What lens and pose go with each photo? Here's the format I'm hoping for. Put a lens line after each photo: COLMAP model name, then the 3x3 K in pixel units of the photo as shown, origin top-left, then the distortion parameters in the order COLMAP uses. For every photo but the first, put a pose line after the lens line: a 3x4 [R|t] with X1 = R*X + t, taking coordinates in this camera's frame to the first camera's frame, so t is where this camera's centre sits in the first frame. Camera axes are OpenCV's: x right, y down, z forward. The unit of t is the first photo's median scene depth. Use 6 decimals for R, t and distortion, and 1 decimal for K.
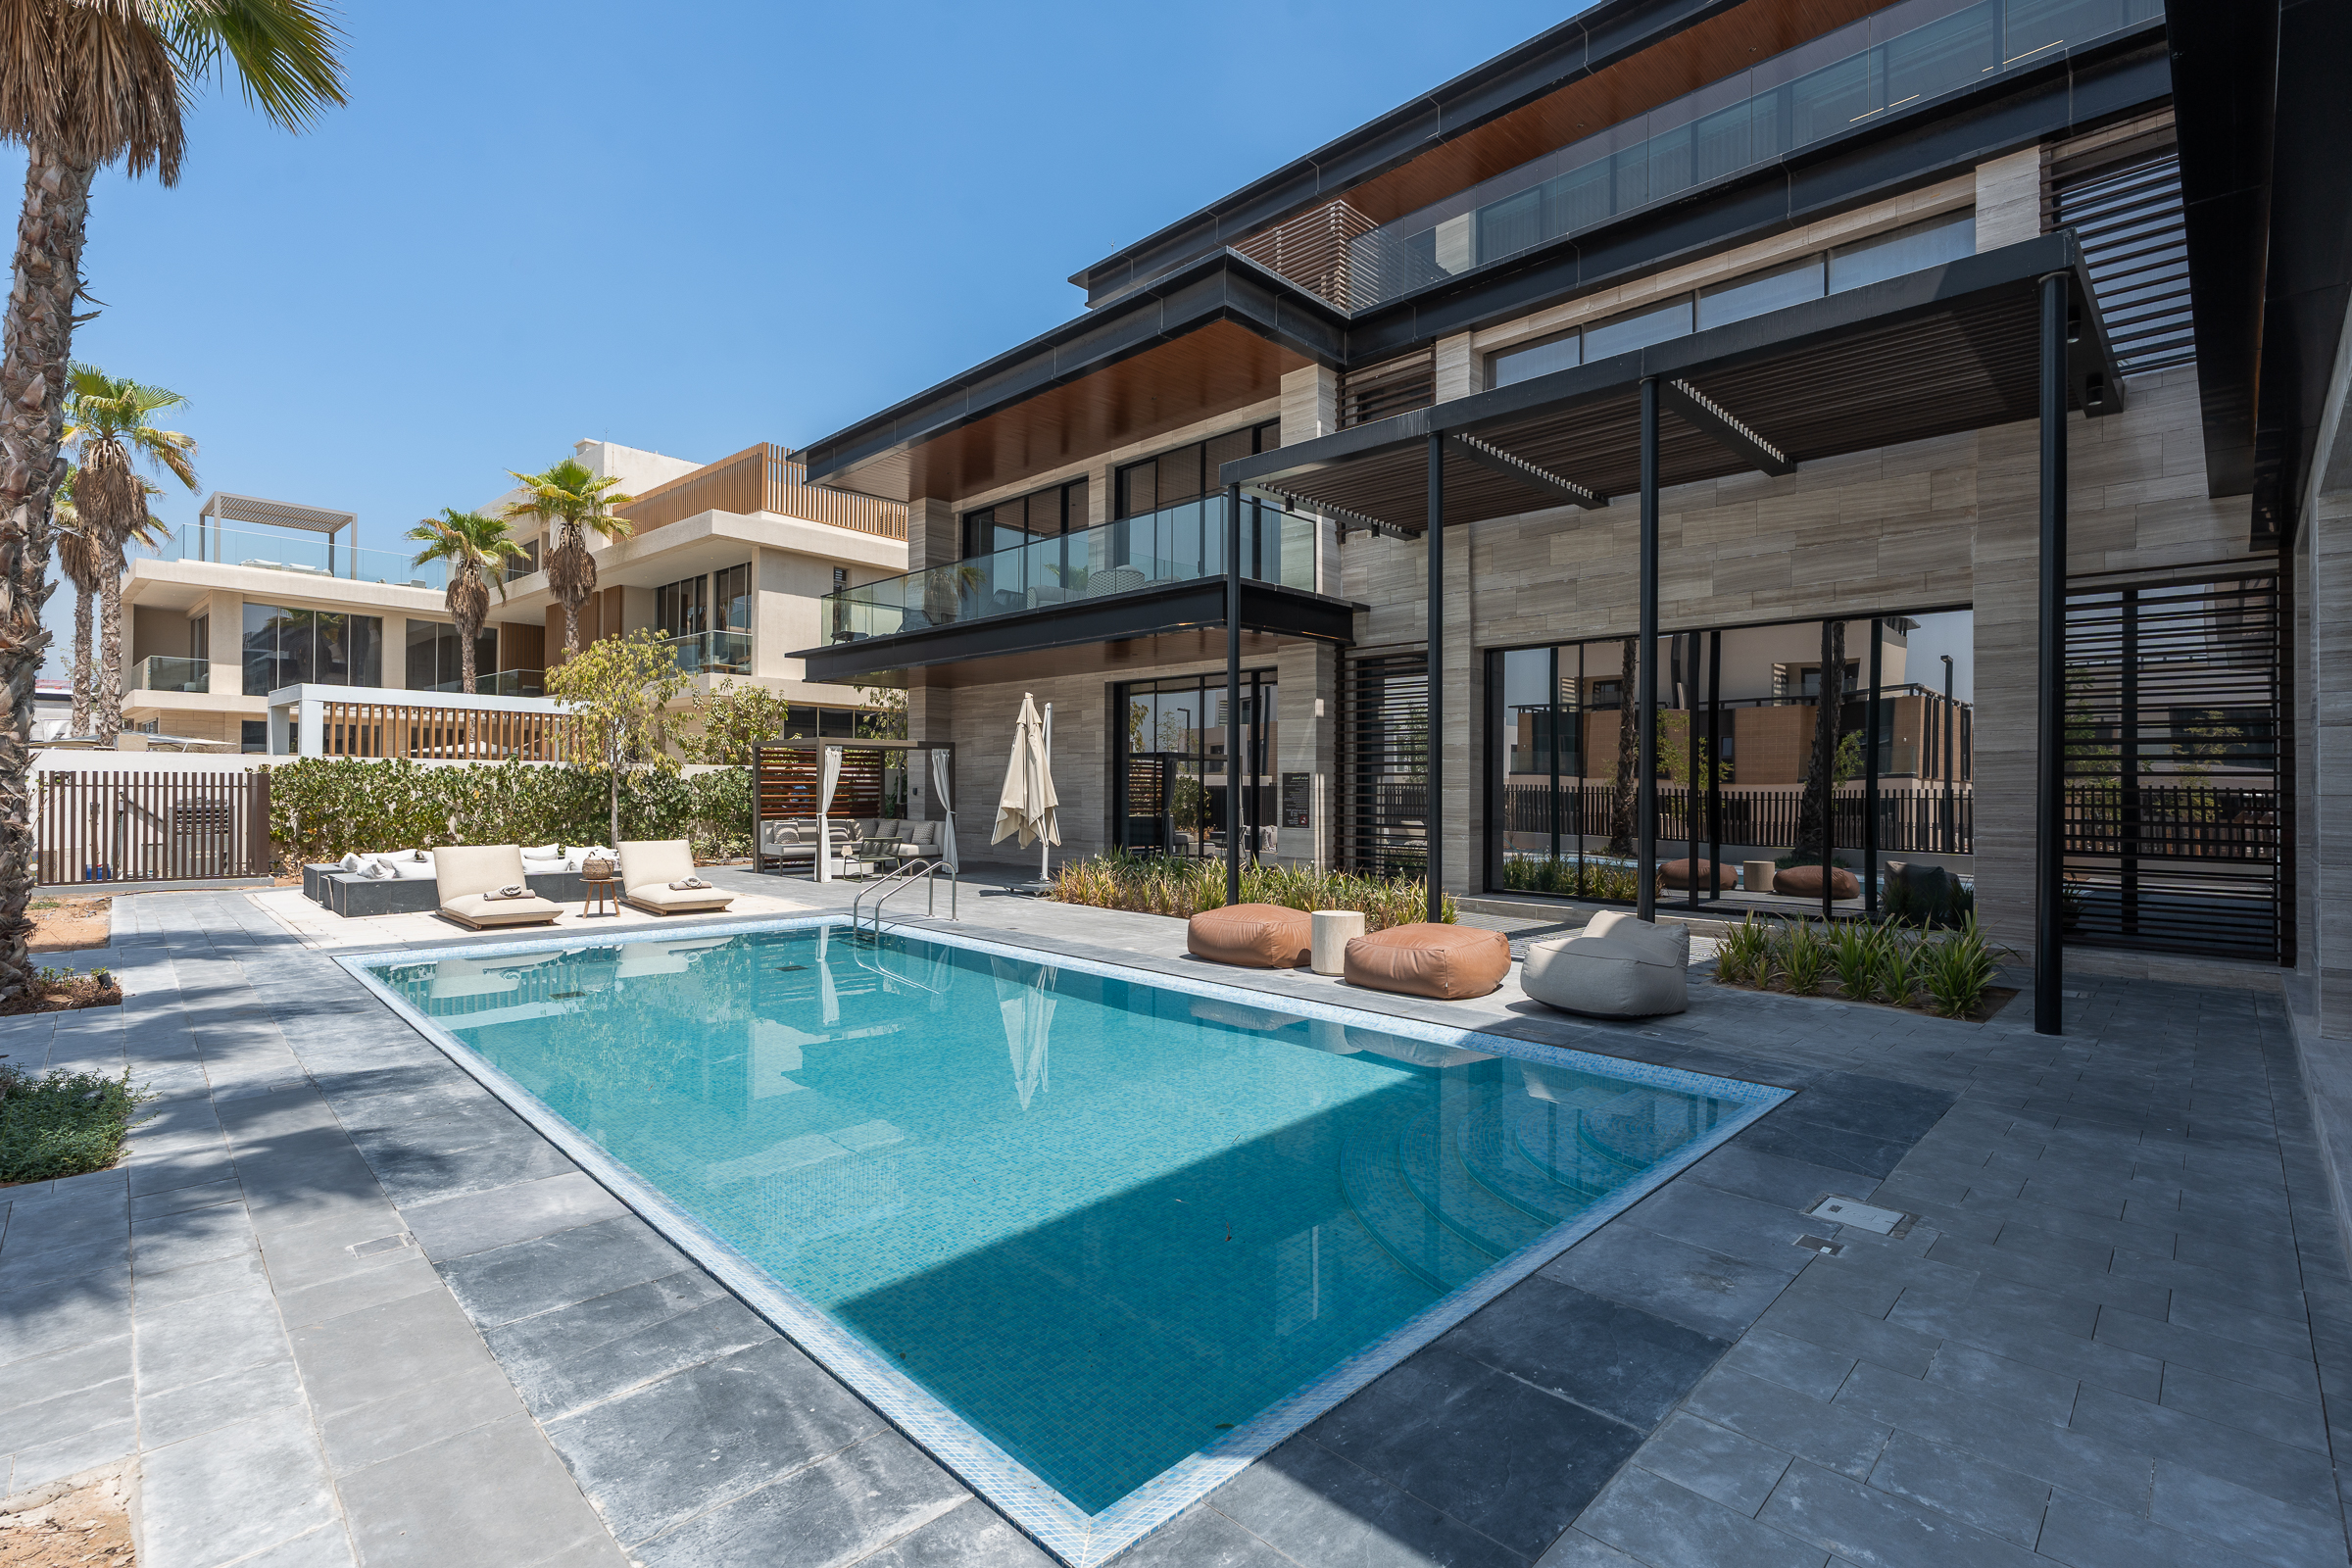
lens RADIAL K [[1048.1, 0, 1193.4], [0, 1048.1, 786.8], [0, 0, 1]] dist [-0.001798, 0.000452]
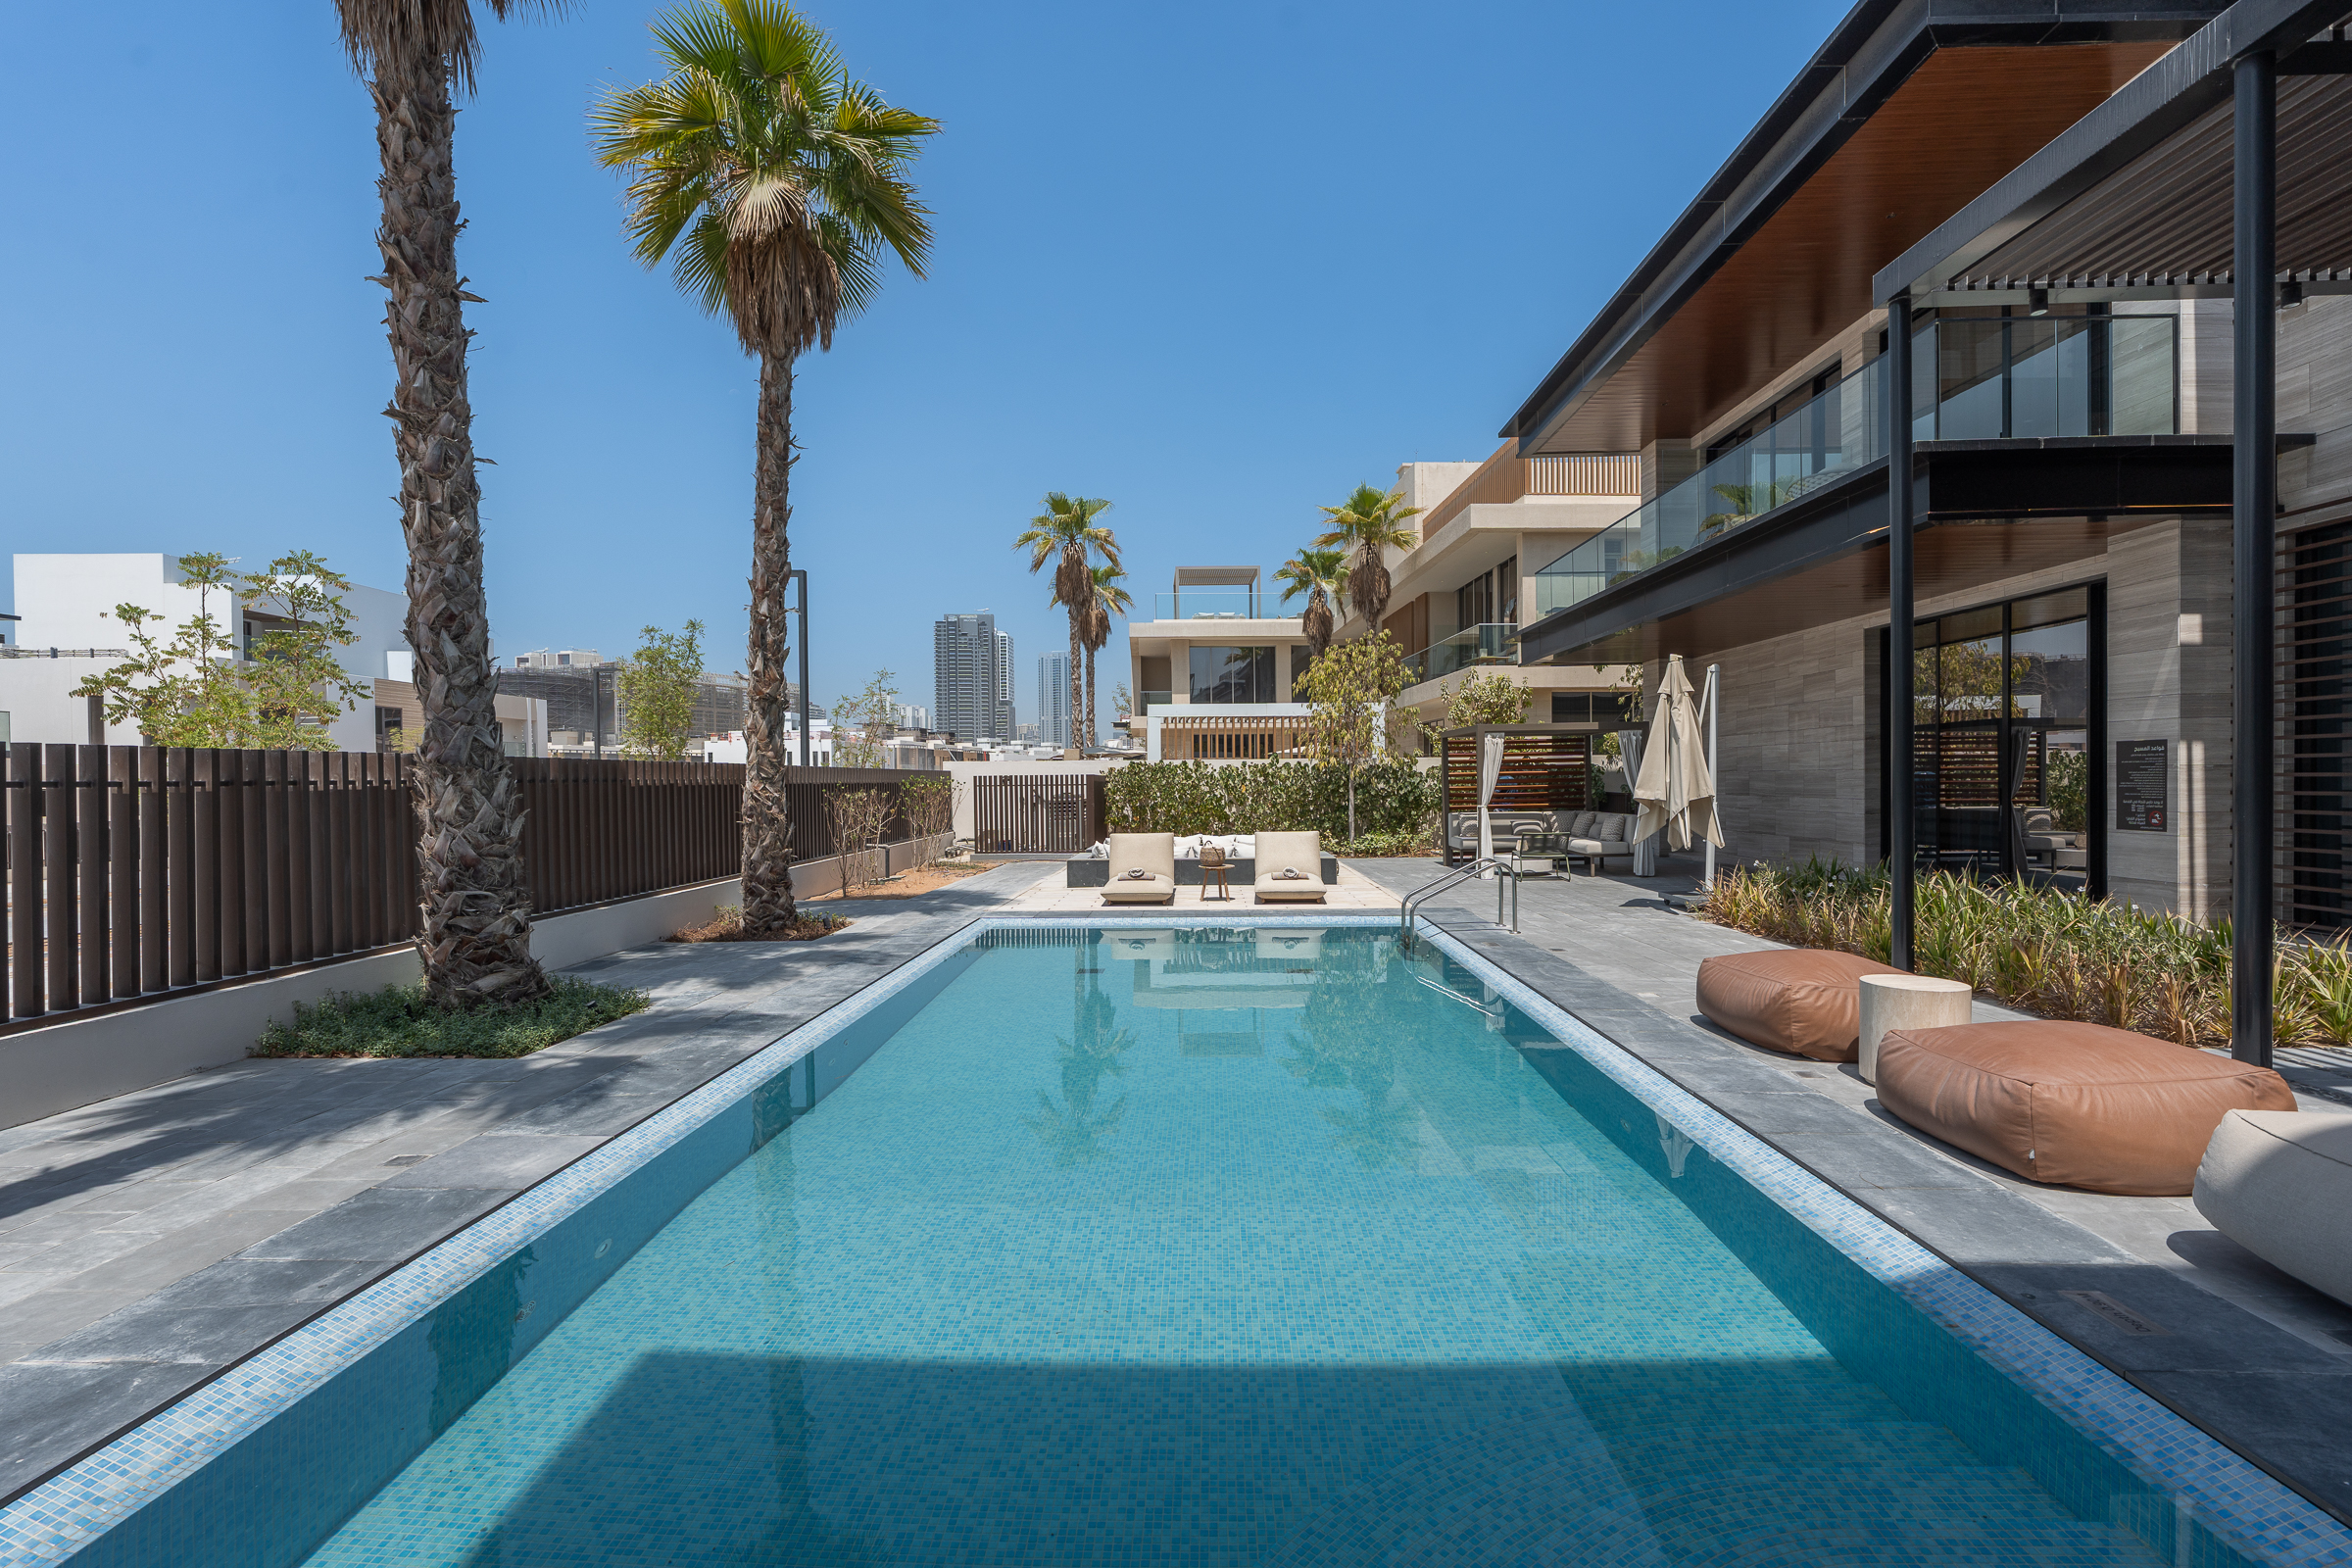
lens RADIAL K [[1048.1, 0, 1174.9], [0, 1048.1, 800.5], [0, 0, 1]] dist [-0.001798, 0.000452]
pose [[0.684526, -0.001685, -0.728986, 0.158116], [0.017916, 0.999734, 0.014512, 0.002706], [0.728768, -0.022995, 0.684374, 0.176408]]
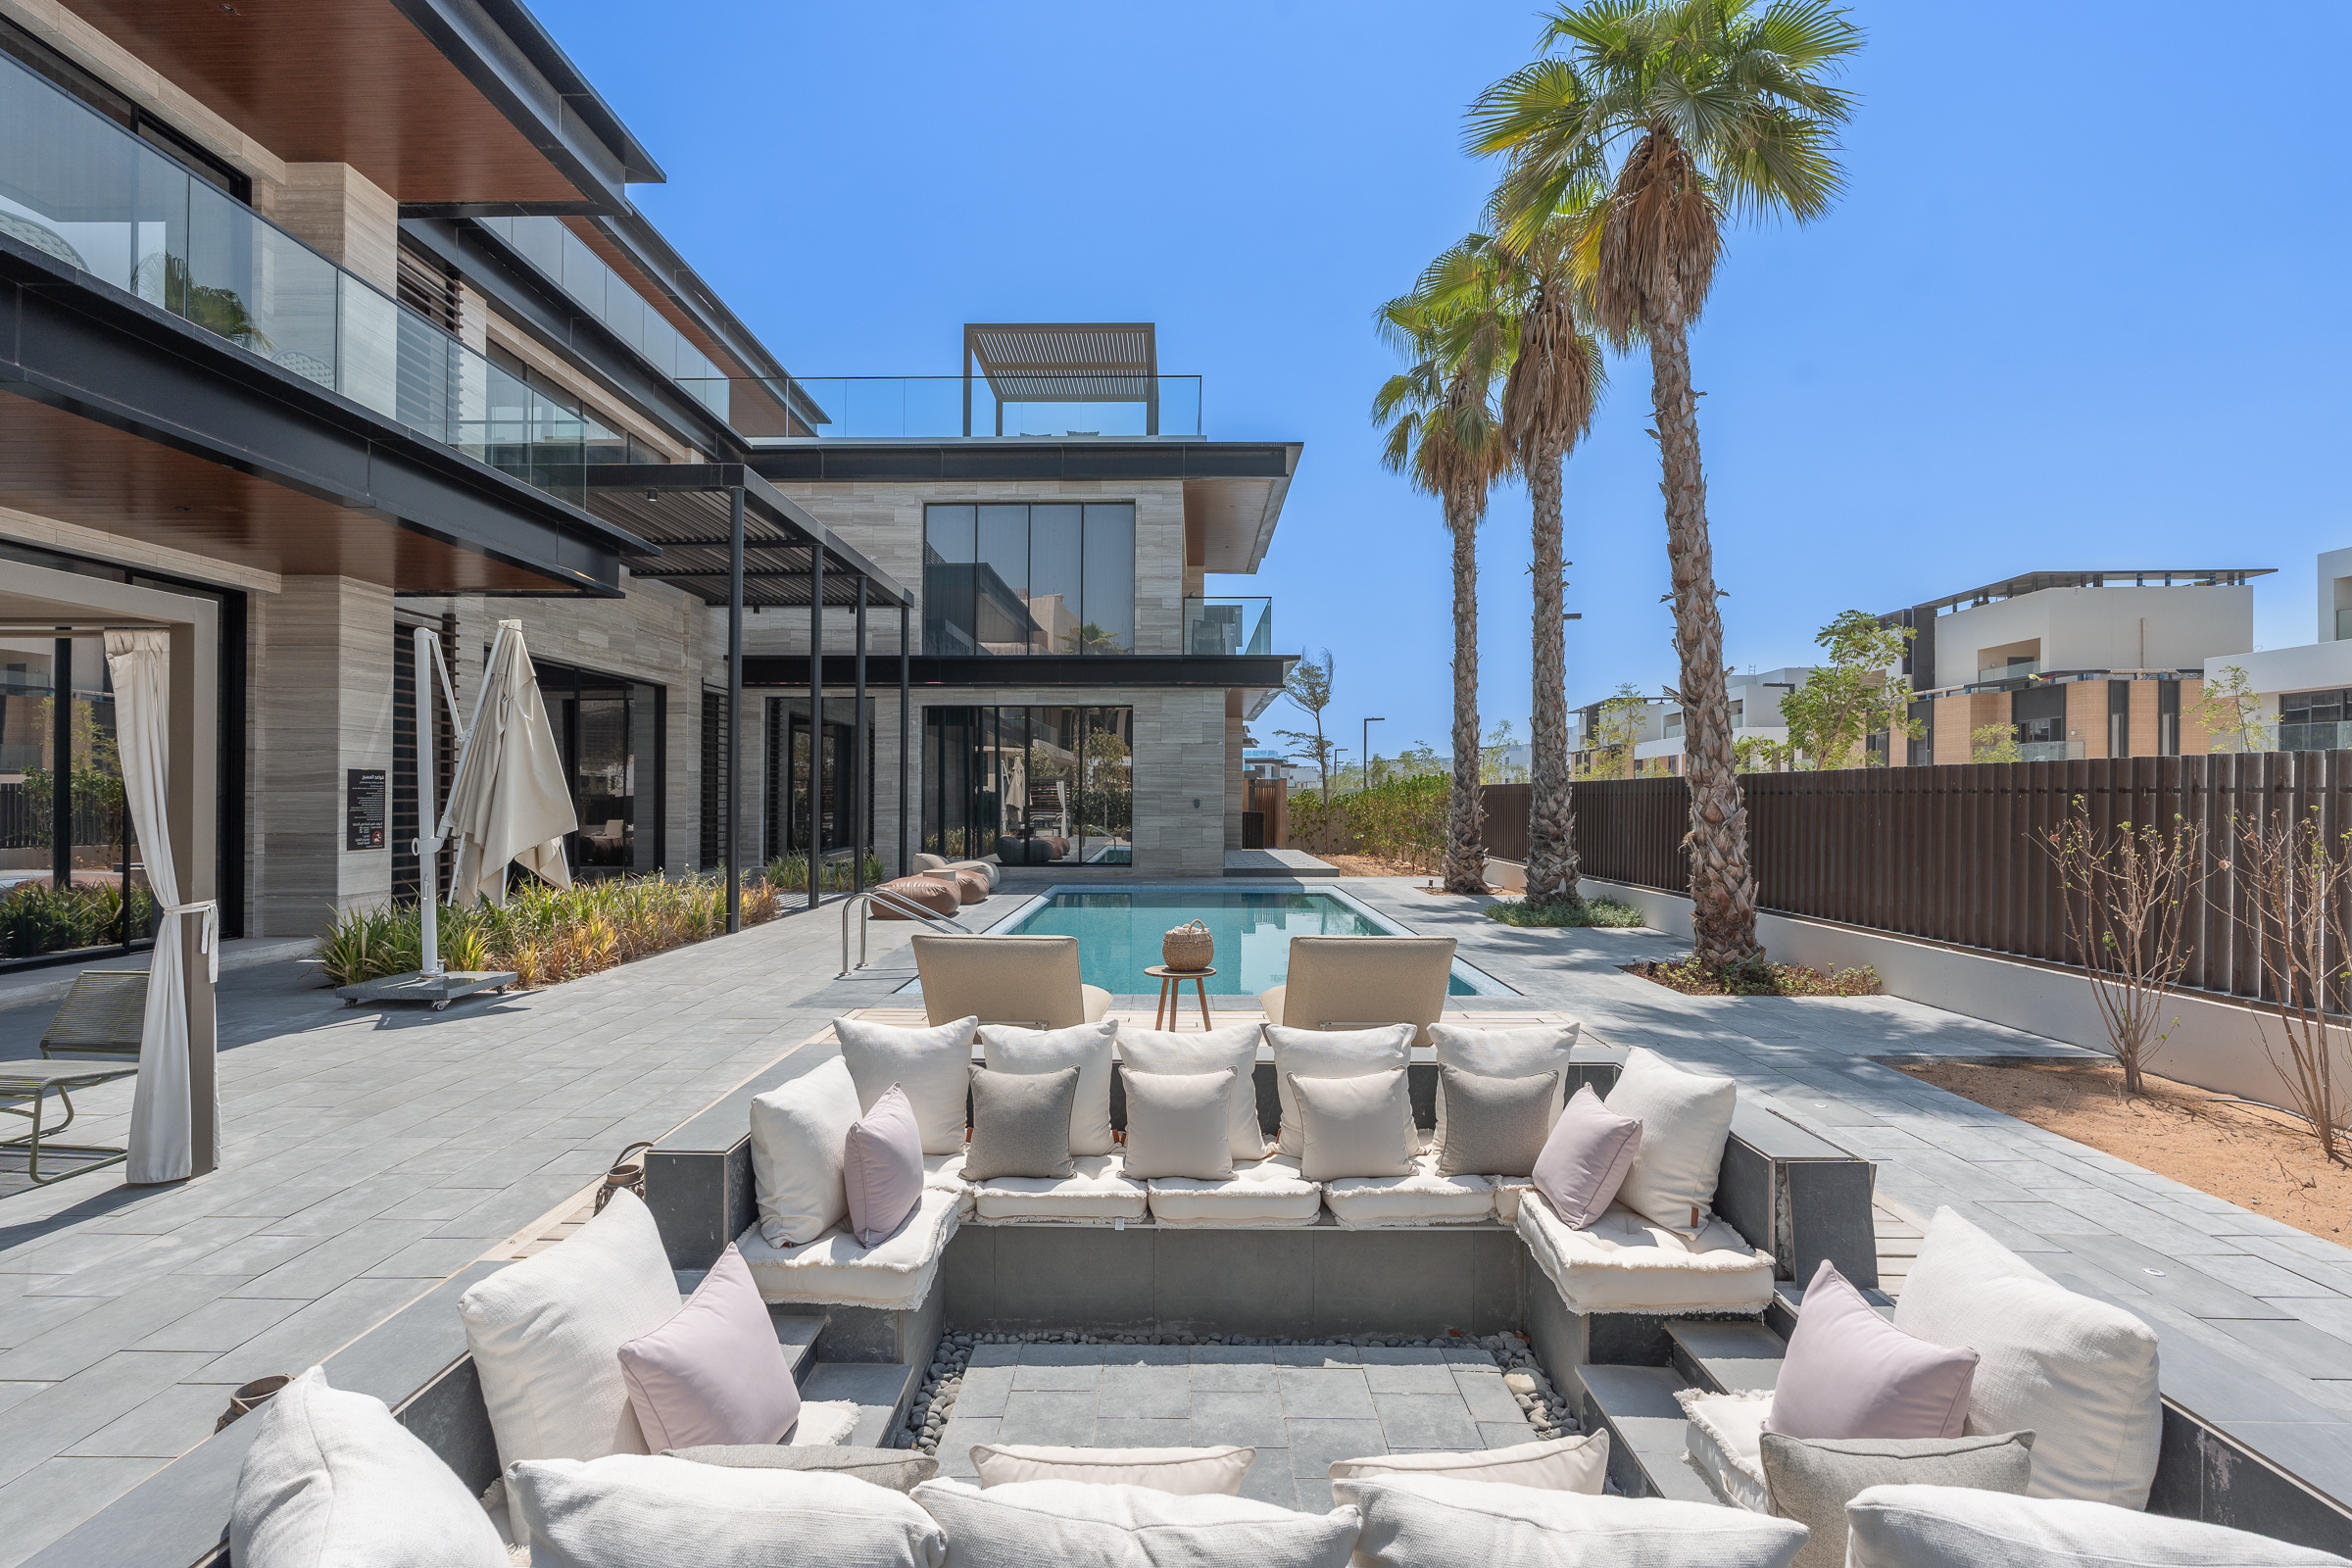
lens RADIAL K [[1048.1, 0, 1171.7], [0, 1048.1, 793.4], [0, 0, 1]] dist [-0.001798, 0.000452]
pose [[-0.700006, 0.003162, 0.714130, -0.772217], [-0.006946, 0.999913, -0.011235, 0.006223], [-0.714104, -0.012825, -0.699922, 1.112445]]
